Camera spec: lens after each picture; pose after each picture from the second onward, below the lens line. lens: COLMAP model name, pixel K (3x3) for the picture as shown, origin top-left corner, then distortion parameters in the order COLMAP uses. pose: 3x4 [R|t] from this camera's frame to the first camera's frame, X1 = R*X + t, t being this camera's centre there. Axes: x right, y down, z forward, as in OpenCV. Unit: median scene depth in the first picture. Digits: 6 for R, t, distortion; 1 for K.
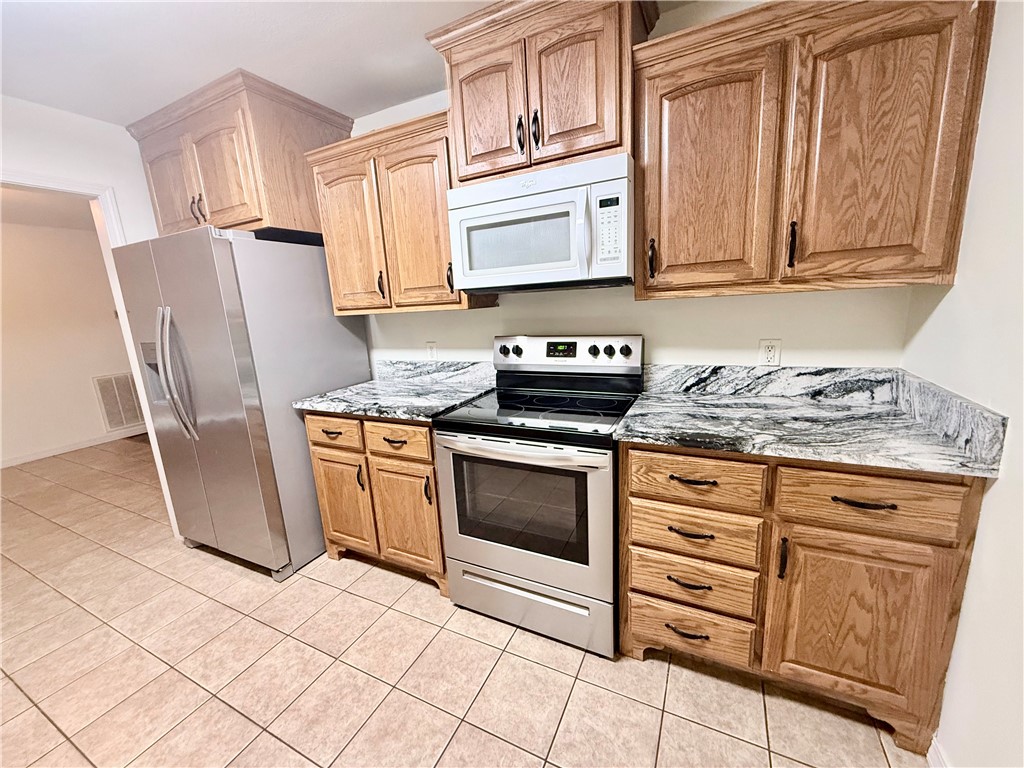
lens RADIAL K [[408.7, 0, 517.0], [0, 408.7, 386.1], [0, 0, 1]] dist [-0.000645, -0.000142]
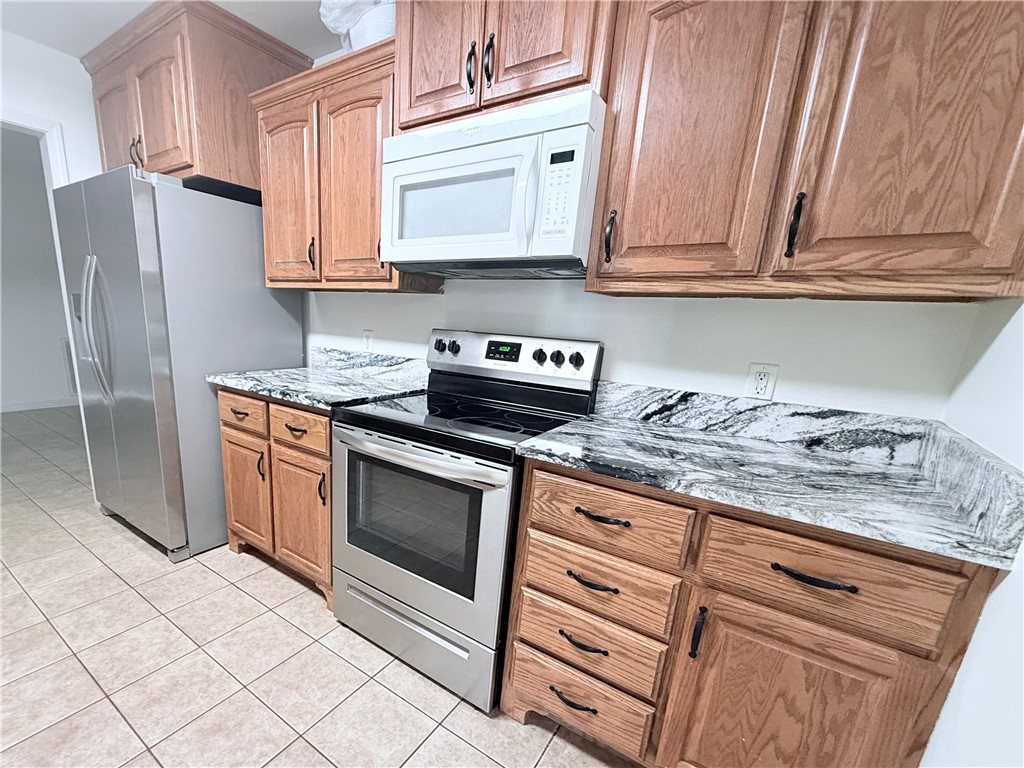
lens RADIAL K [[466.7, 0, 444.2], [0, 466.7, 439.7], [0, 0, 1]] dist [-0.000378, -0.000641]
pose [[0.978684, 0.148241, -0.142138, 0.179070], [-0.140114, 0.987958, 0.065629, 0.049644], [0.150155, -0.044314, 0.987669, 0.049853]]
